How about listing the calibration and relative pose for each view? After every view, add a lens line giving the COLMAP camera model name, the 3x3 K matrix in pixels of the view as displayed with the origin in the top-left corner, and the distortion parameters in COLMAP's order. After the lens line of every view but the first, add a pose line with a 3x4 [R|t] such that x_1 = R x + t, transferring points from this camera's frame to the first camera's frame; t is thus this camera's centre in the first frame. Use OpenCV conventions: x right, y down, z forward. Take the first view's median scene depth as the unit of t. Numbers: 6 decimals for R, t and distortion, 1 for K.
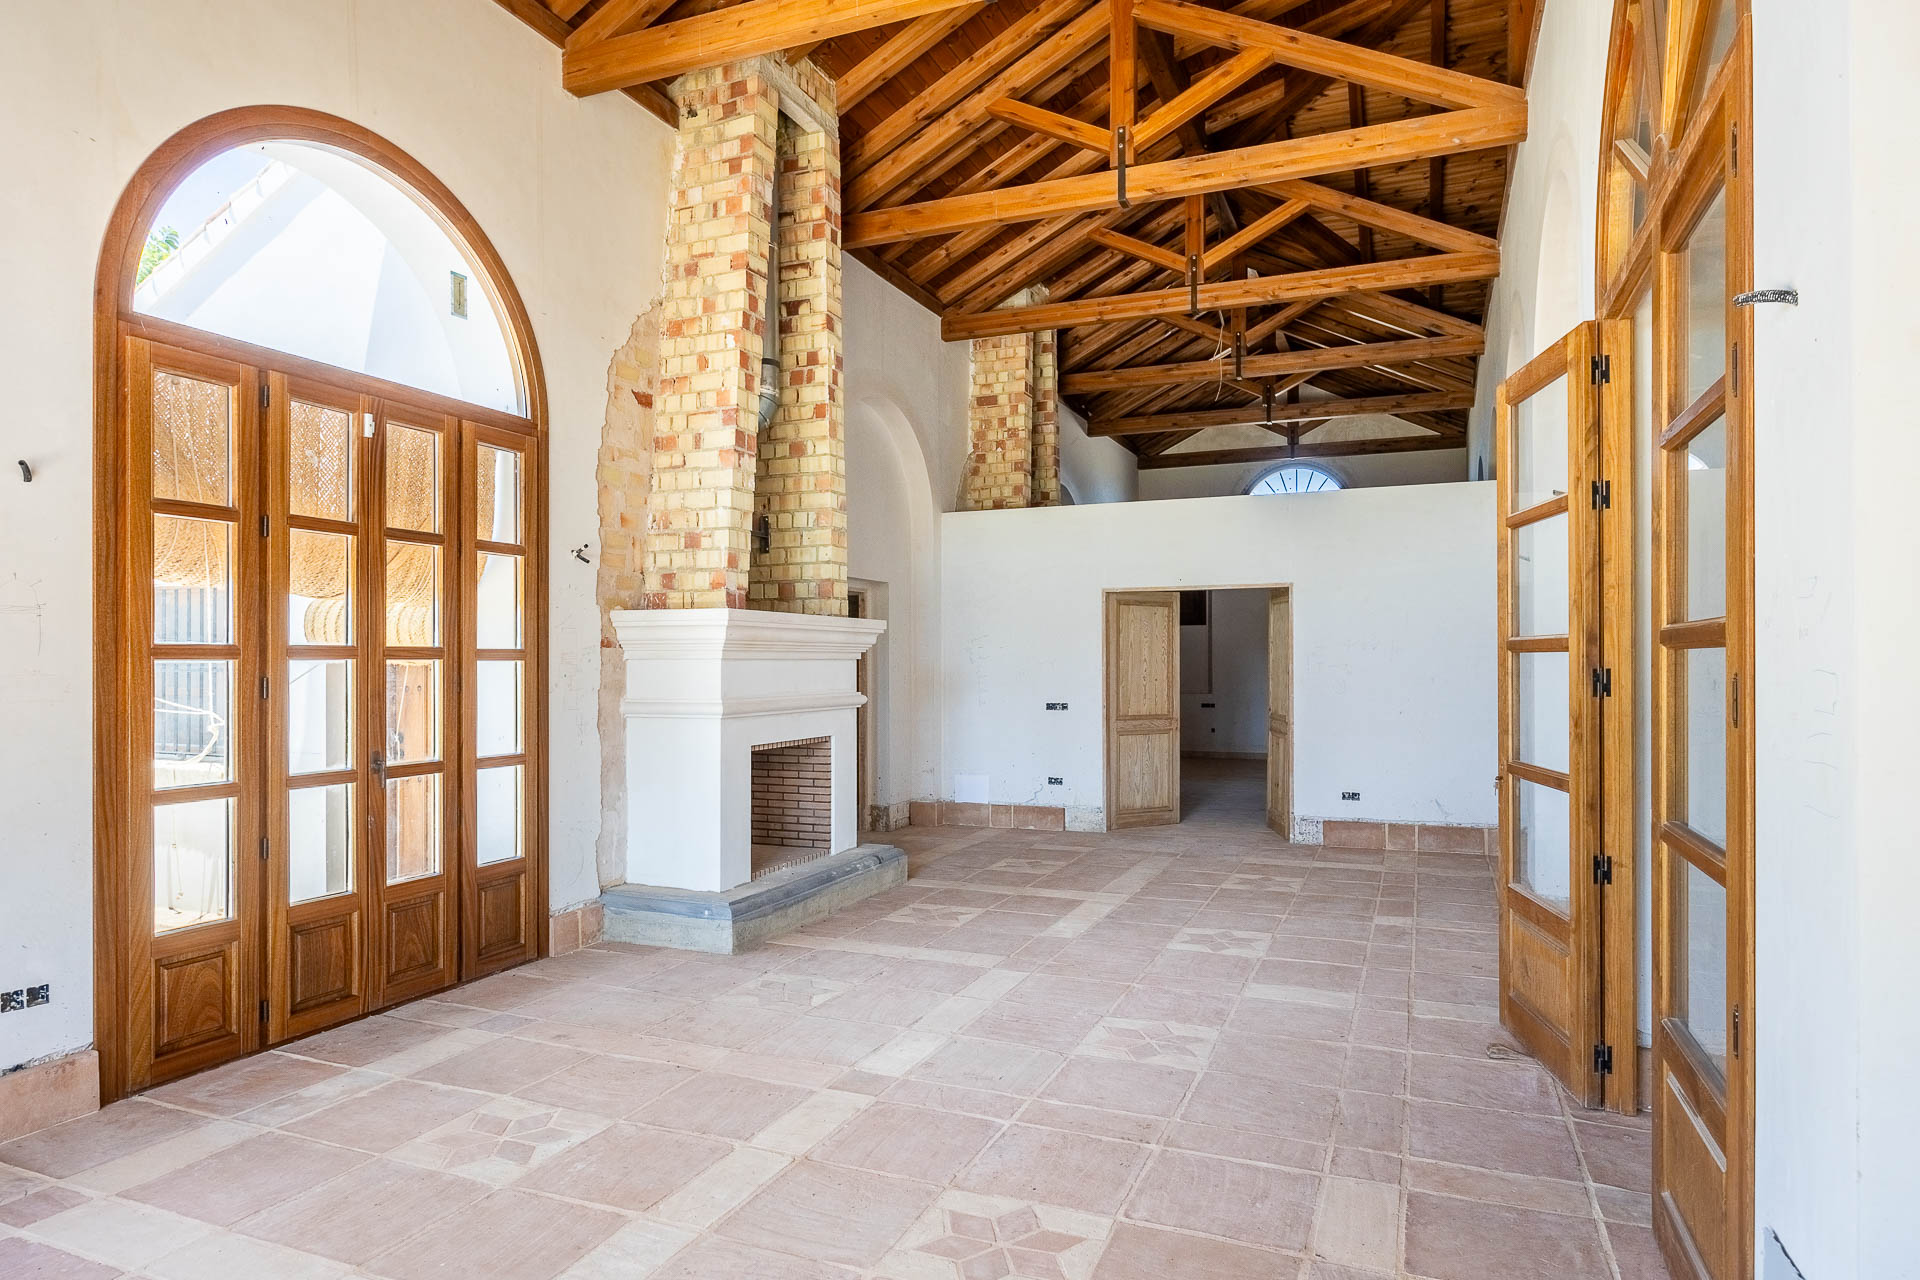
lens RADIAL K [[1140.6, 0, 960.0], [0, 1140.6, 640.0], [0, 0, 1]] dist [-0.000504, -0.000842]
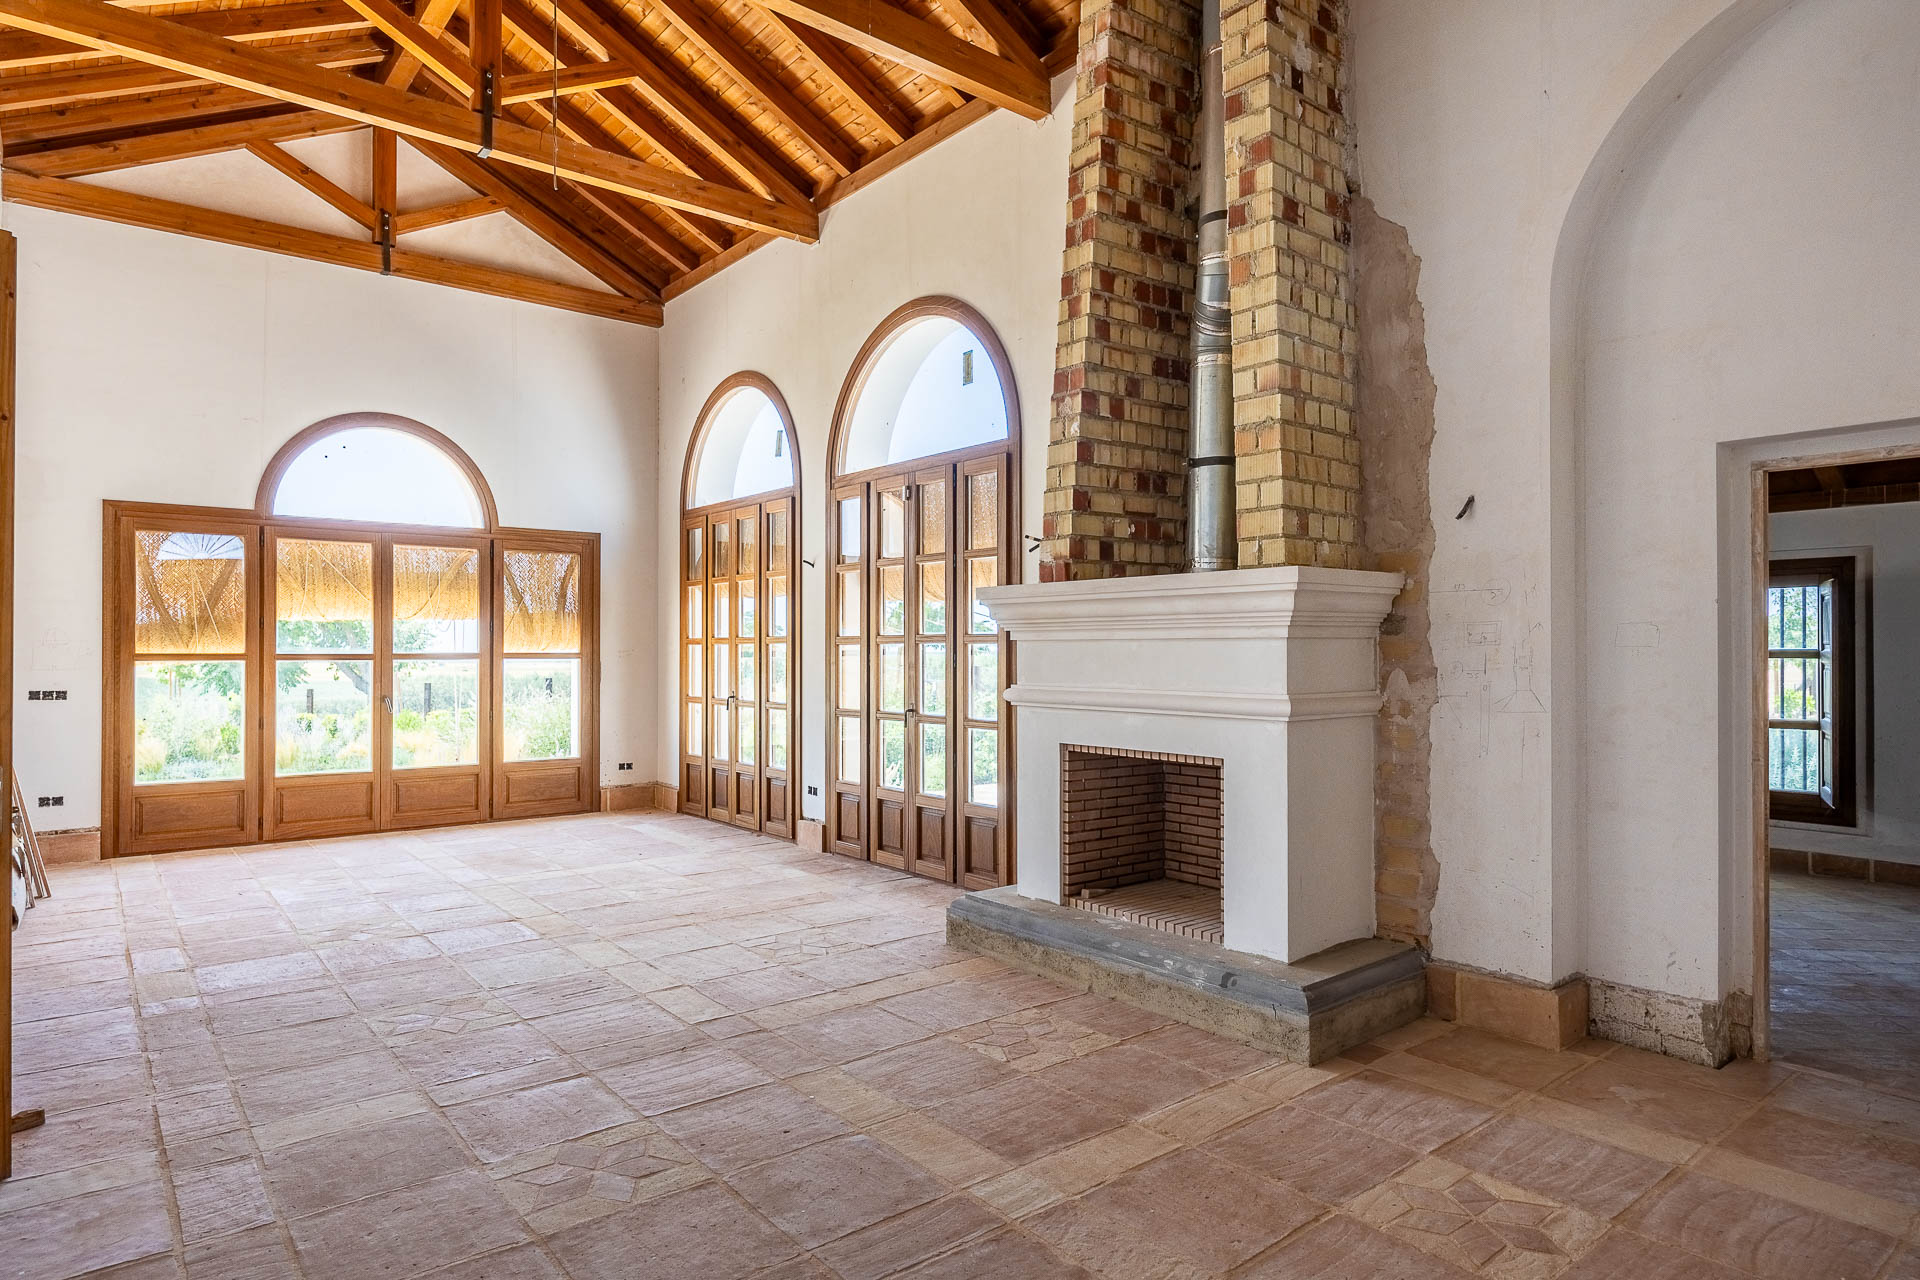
lens RADIAL K [[1085.2, 0, 959.2], [0, 1085.2, 644.5], [0, 0, 1]] dist [-0.002262, -0.000066]
pose [[-0.475038, -0.005787, -0.879947, 0.753520], [0.016206, 0.999751, -0.015324, 0.042029], [0.879816, -0.021539, -0.474826, 1.774563]]
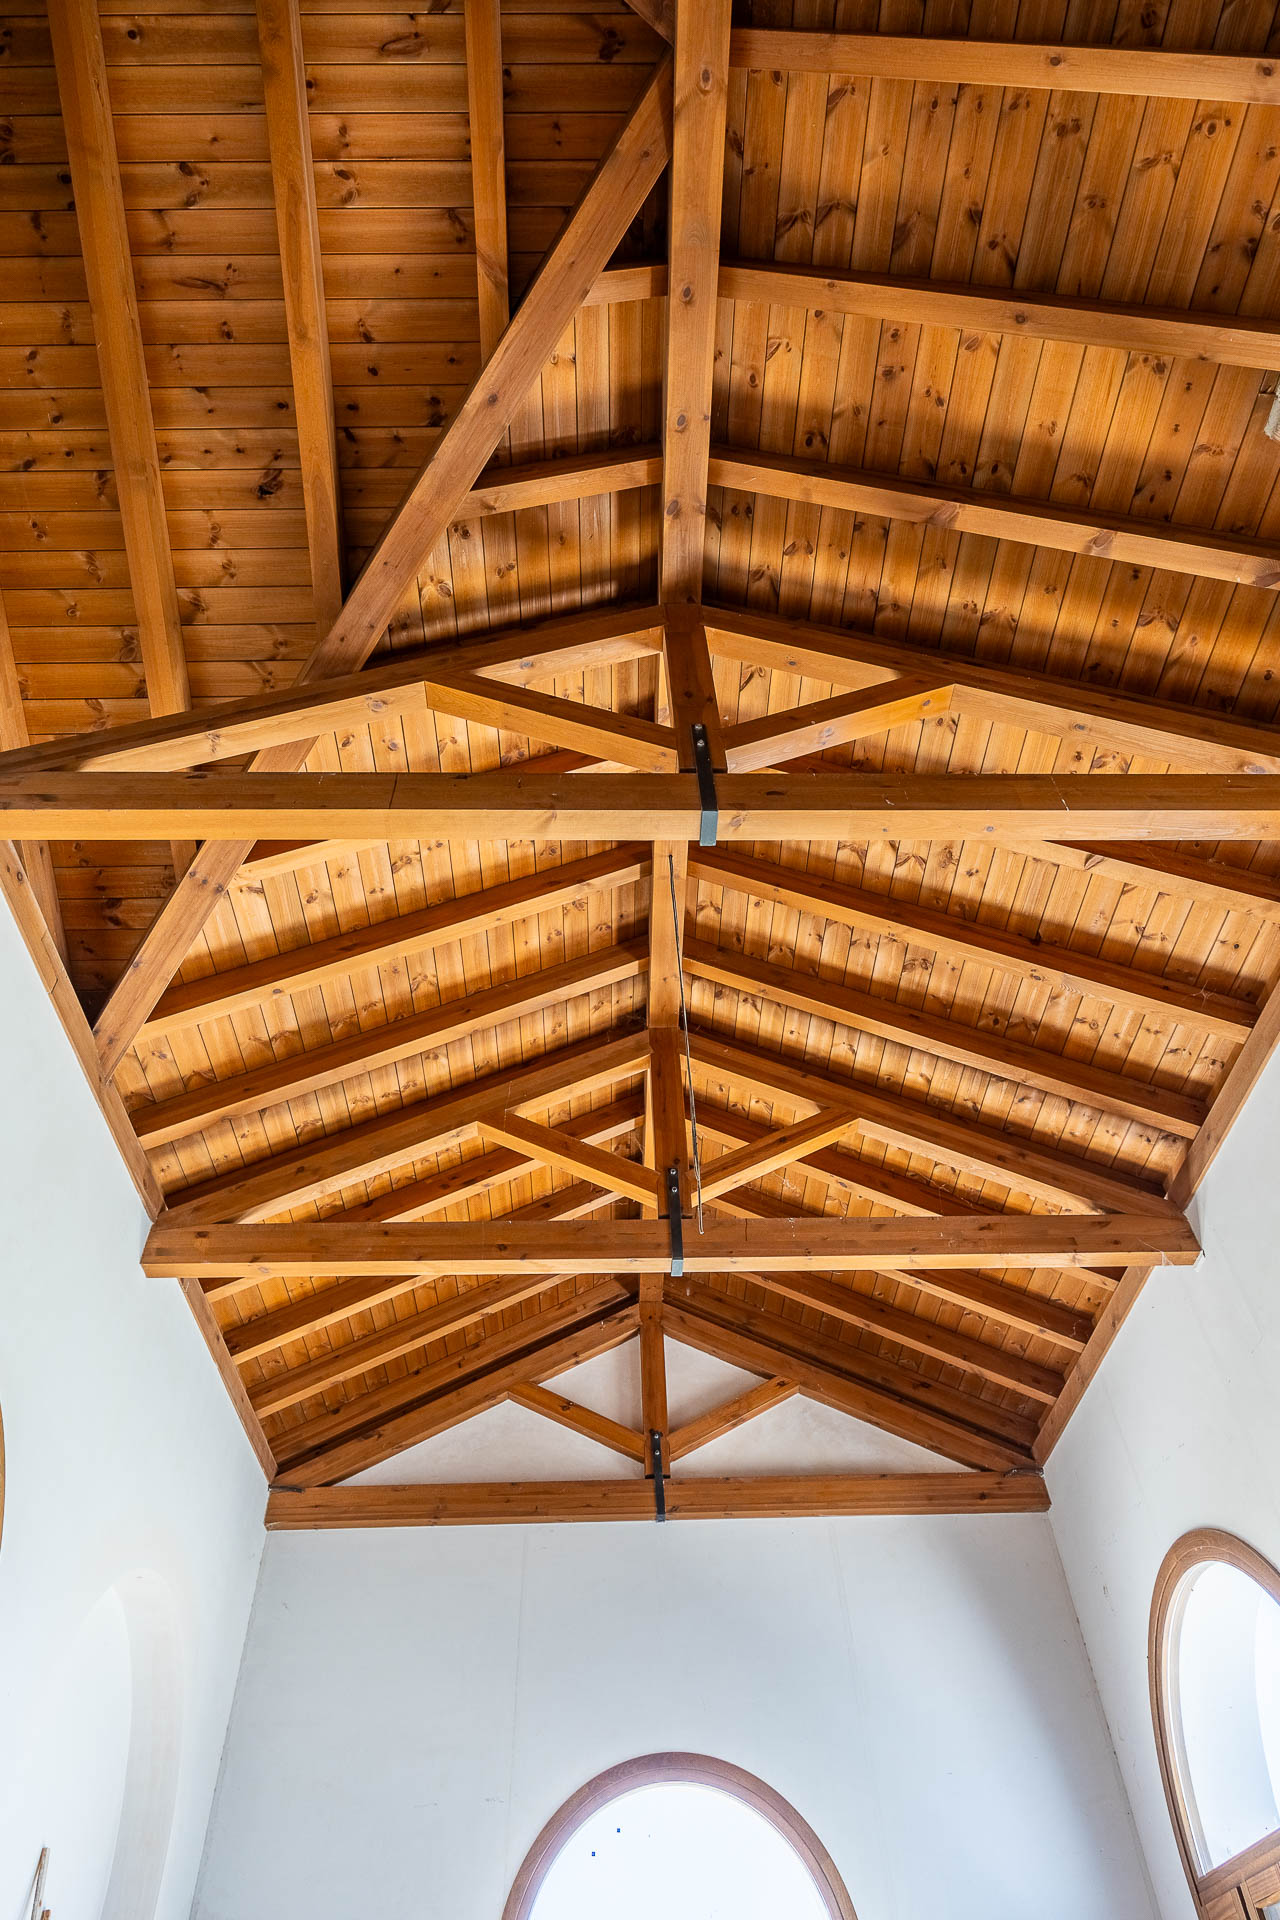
lens RADIAL K [[1140.6, 0, 639.6], [0, 1140.6, 870.2], [0, 0, 1]] dist [-0.000504, -0.000842]
pose [[-0.919290, -0.289000, -0.267181, 0.249774], [0.031590, 0.622477, -0.782000, -0.018270], [0.392312, -0.727325, -0.563107, 1.450060]]
